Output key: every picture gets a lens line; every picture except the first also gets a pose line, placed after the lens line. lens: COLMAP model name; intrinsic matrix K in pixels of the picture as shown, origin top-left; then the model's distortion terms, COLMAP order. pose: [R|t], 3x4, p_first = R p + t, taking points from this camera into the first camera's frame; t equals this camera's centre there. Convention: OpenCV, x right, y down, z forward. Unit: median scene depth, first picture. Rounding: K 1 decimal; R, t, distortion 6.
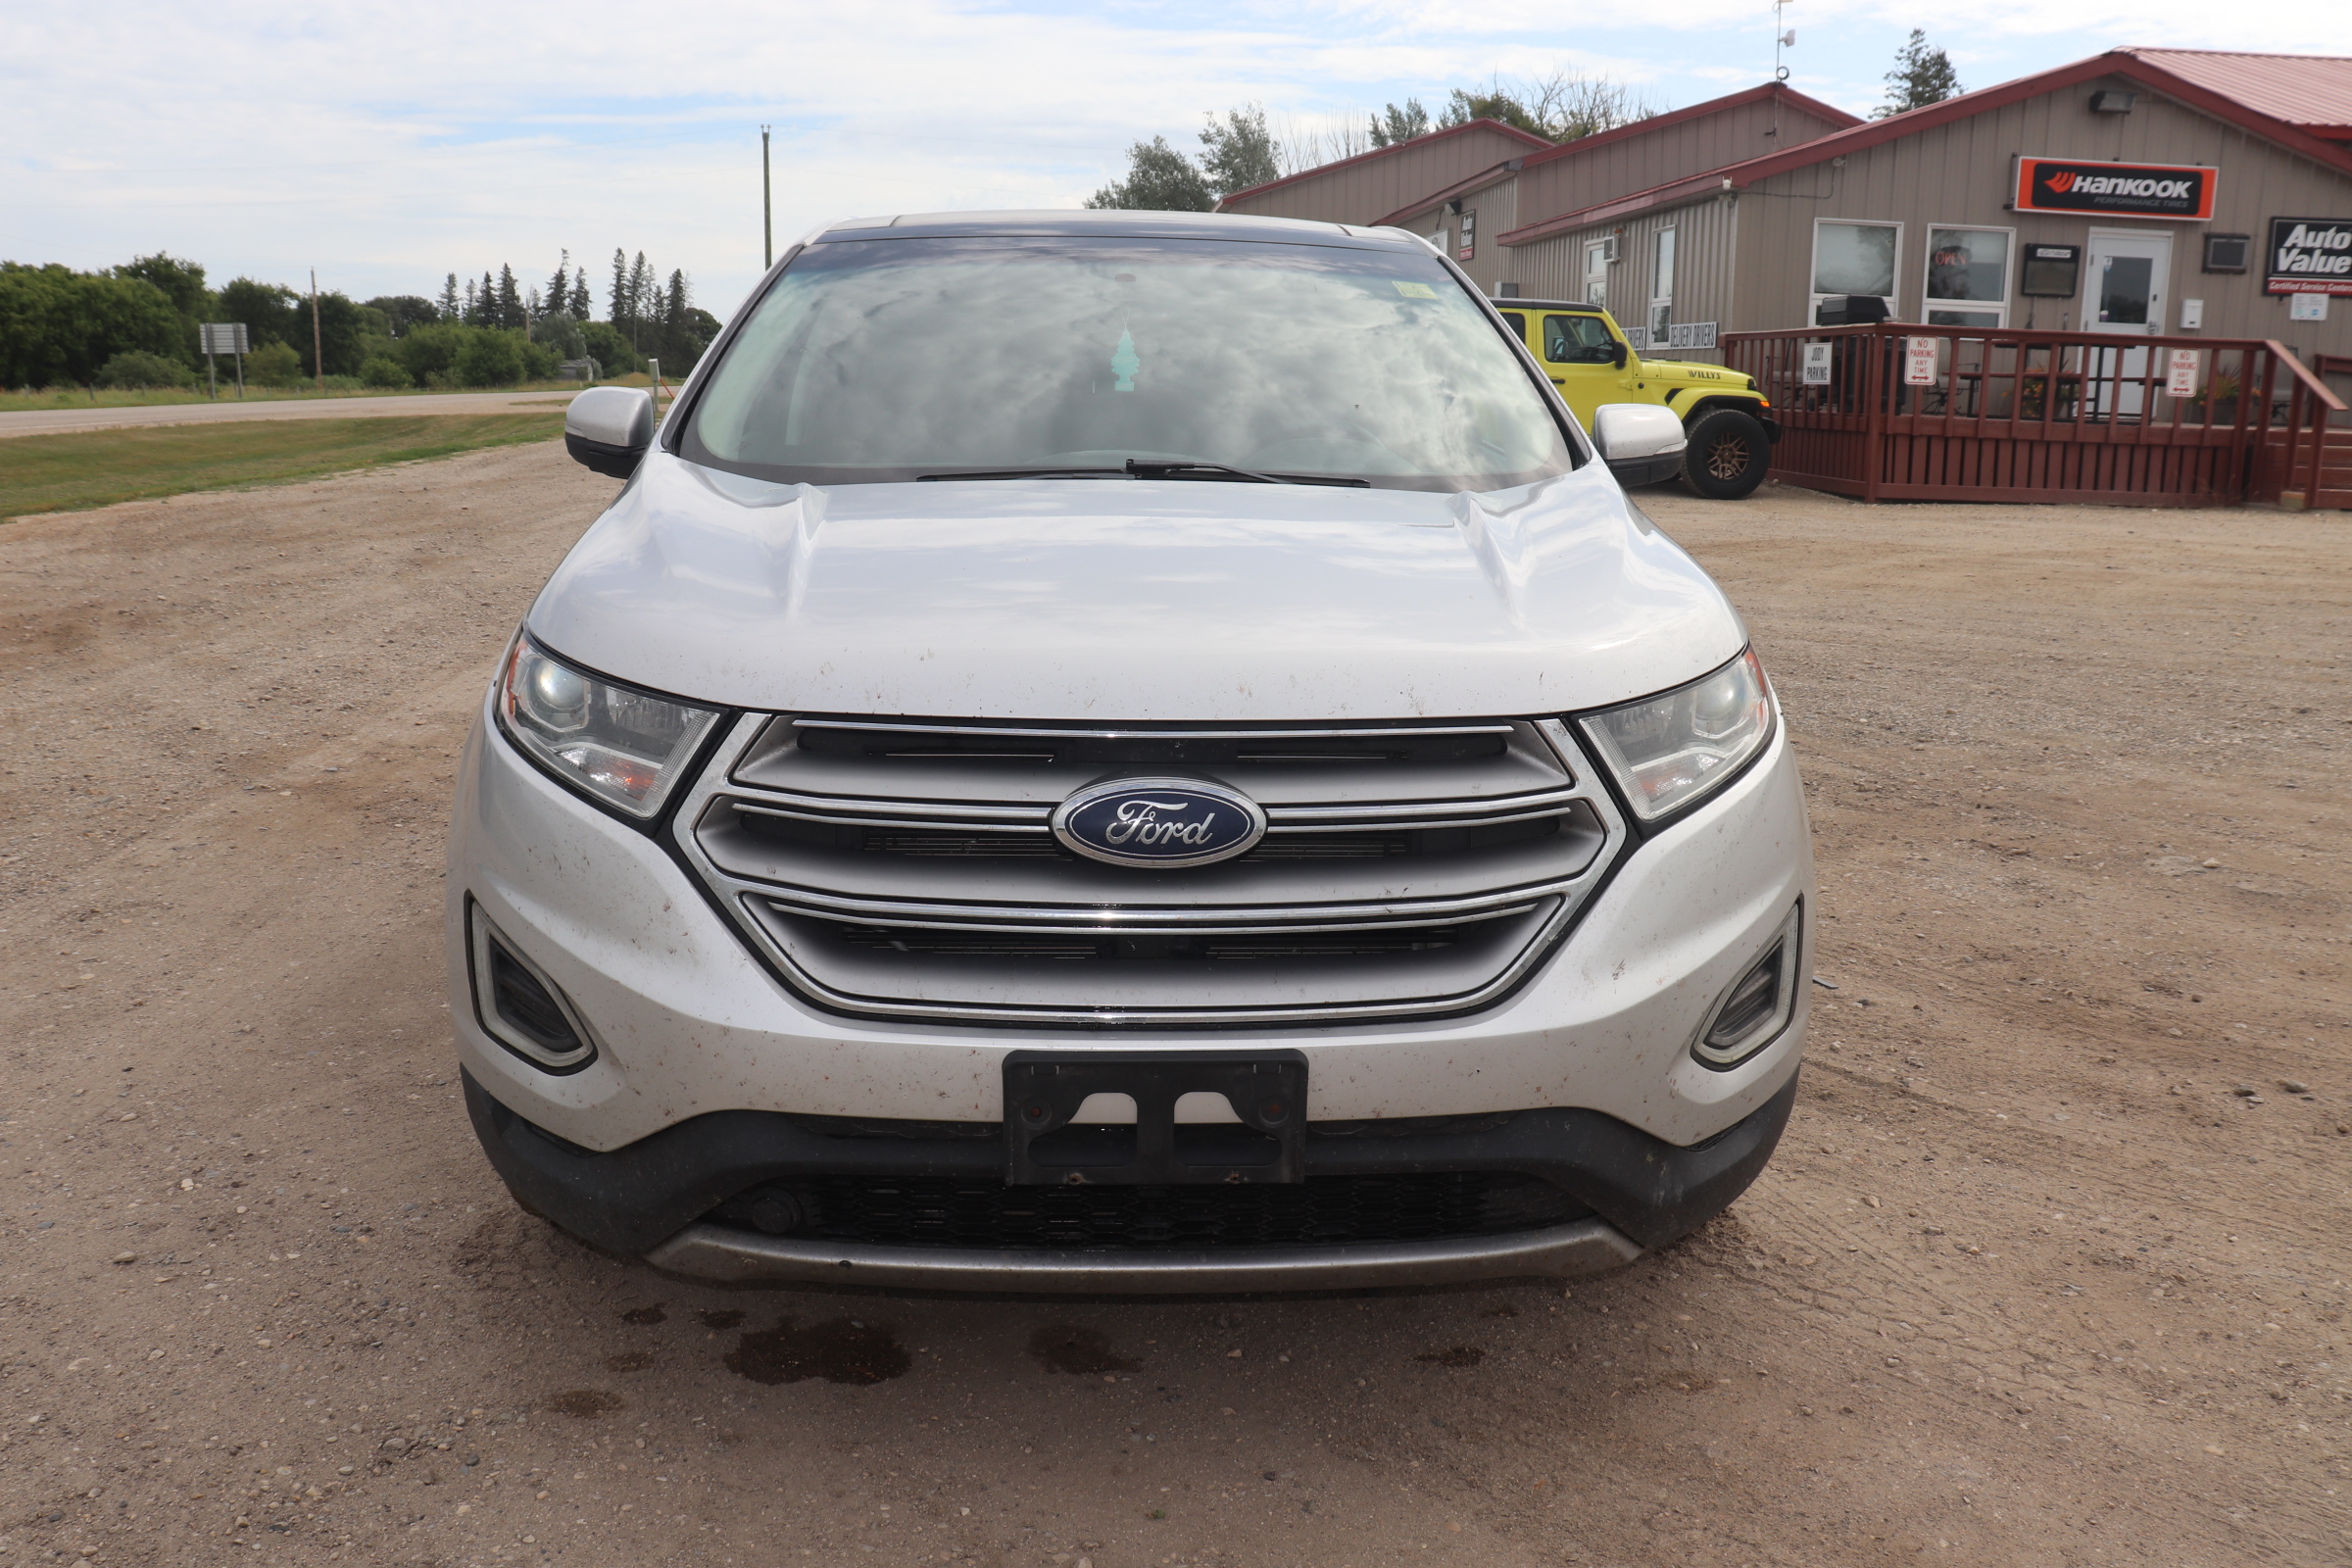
lens RADIAL K [[1951.7, 0, 1160.3], [0, 1951.7, 775.5], [0, 0, 1]] dist [-0.155287, 0.133485]
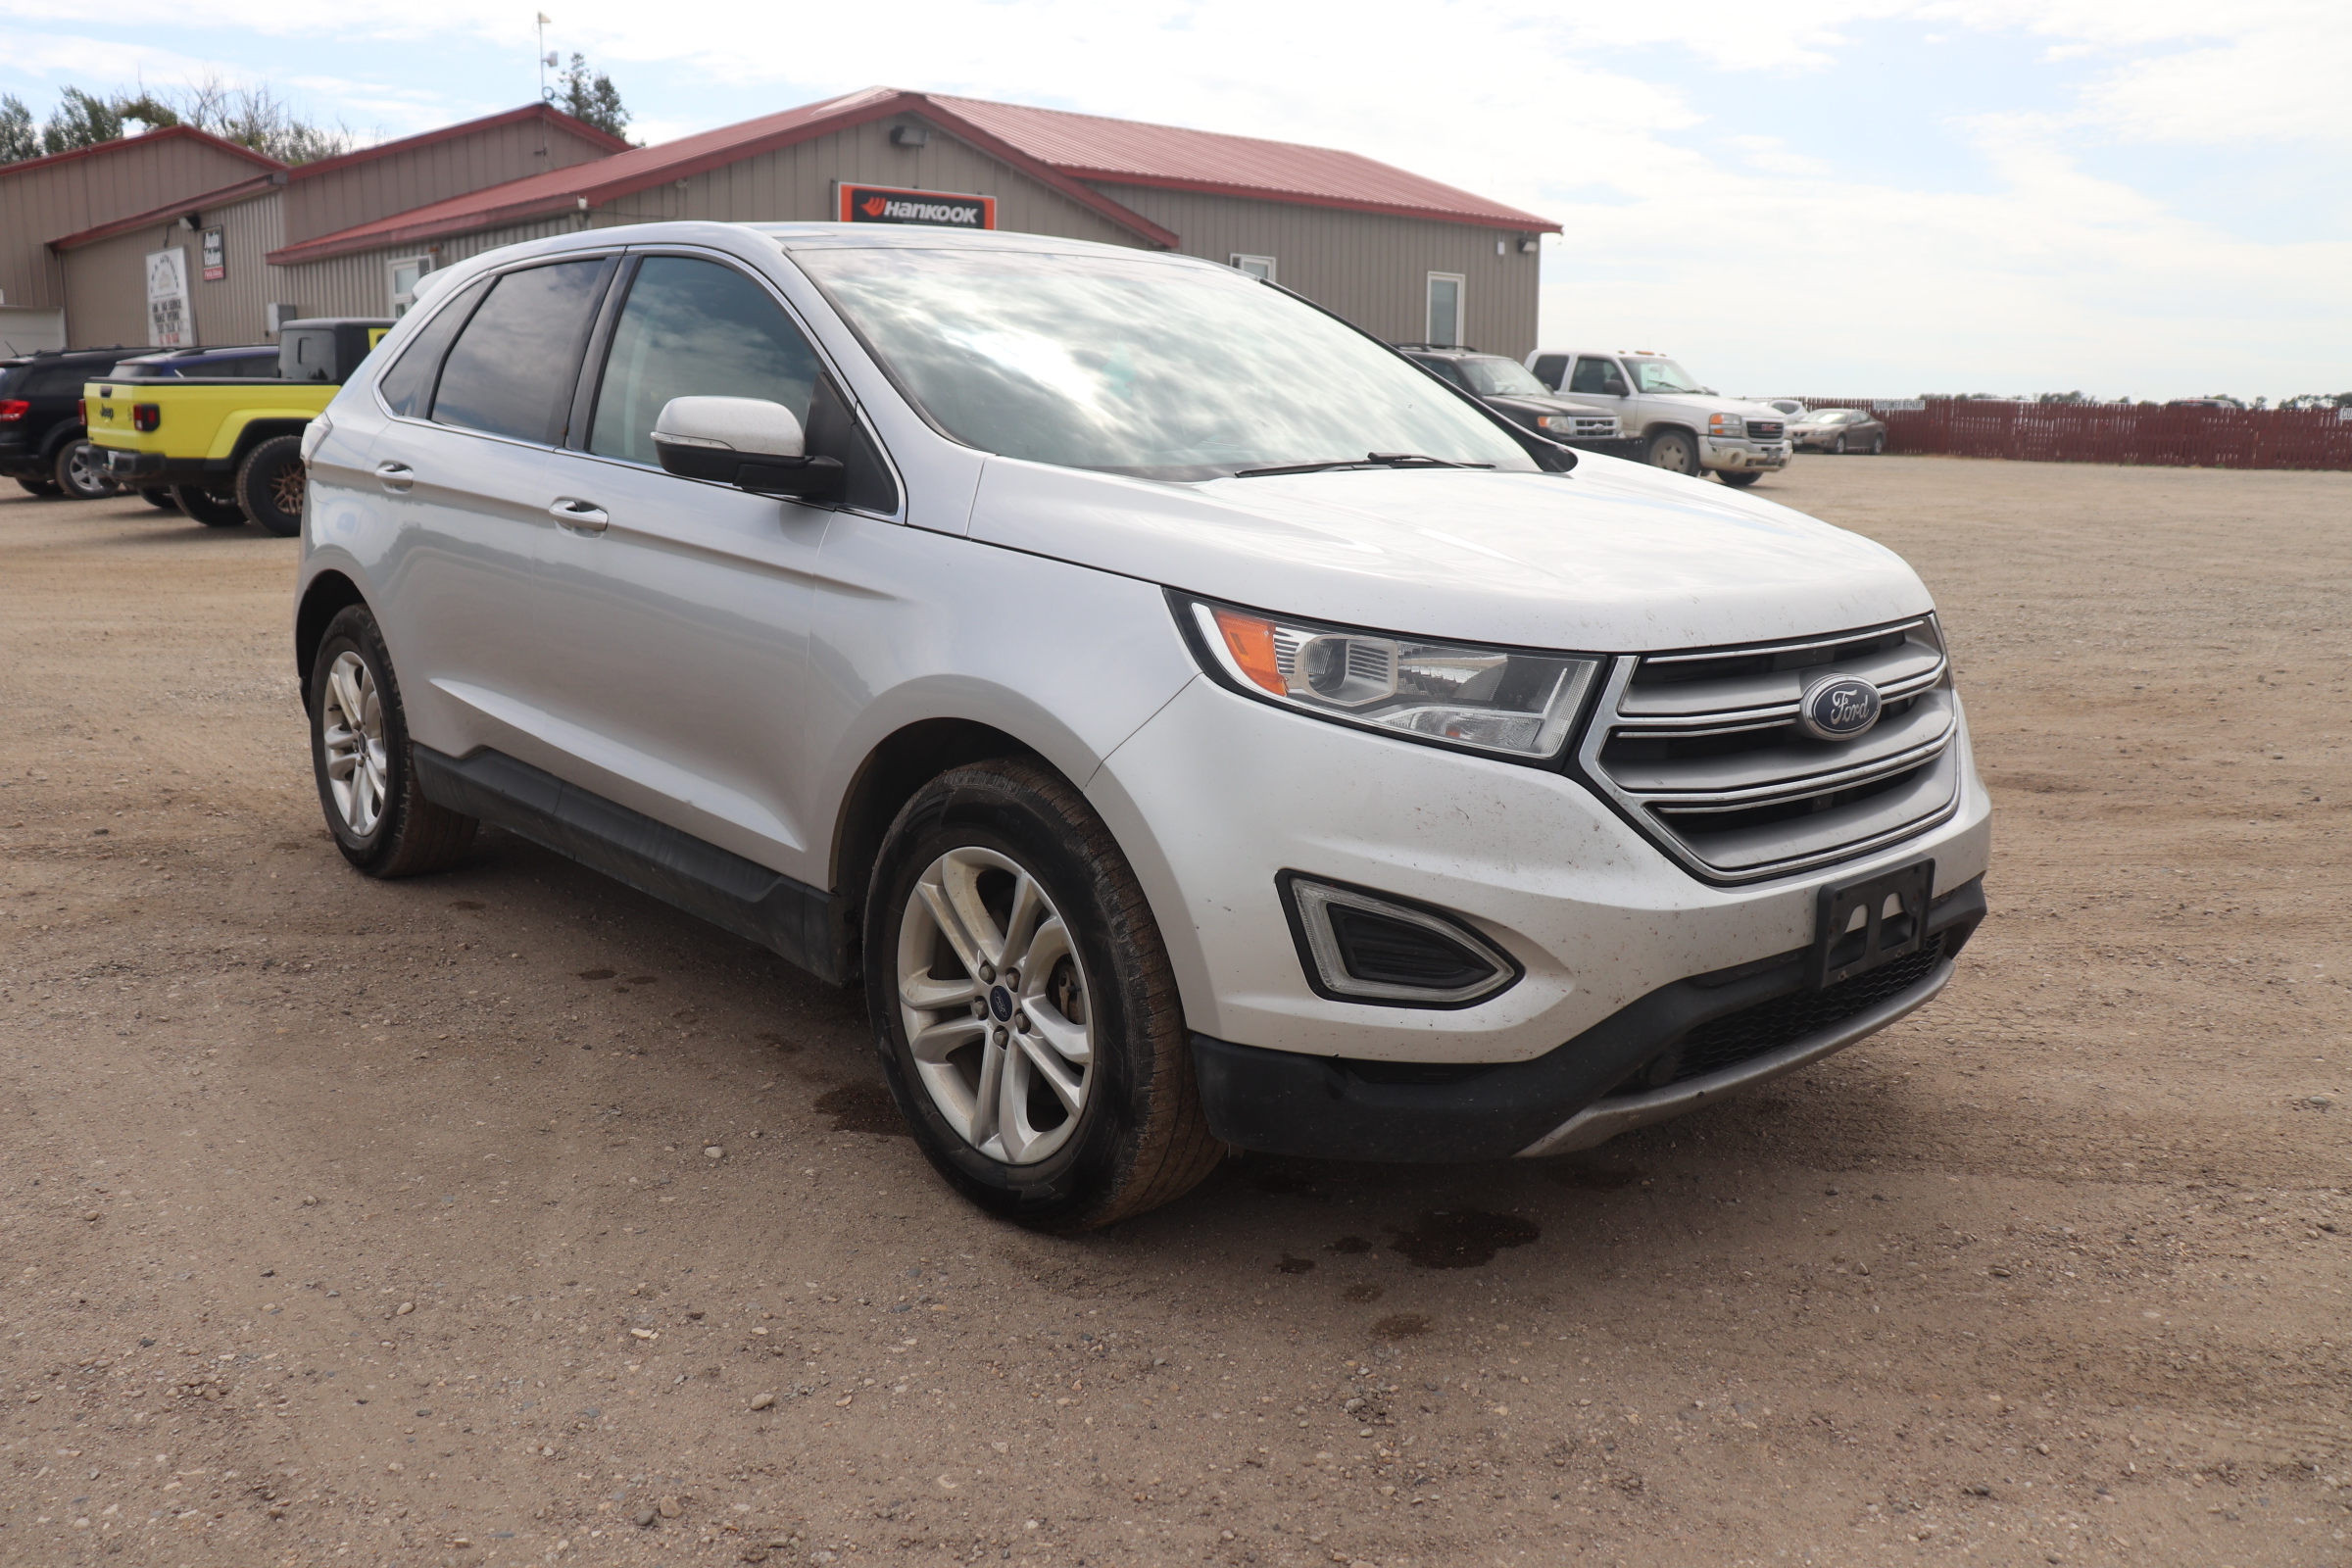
lens RADIAL K [[1951.7, 0, 1226.5], [0, 1951.7, 759.2], [0, 0, 1]] dist [-0.155287, 0.133485]
pose [[0.767510, -0.128192, 0.628088, -0.980937], [0.139084, 0.989762, 0.032051, -0.035204], [-0.625767, 0.062758, 0.777482, 0.186373]]
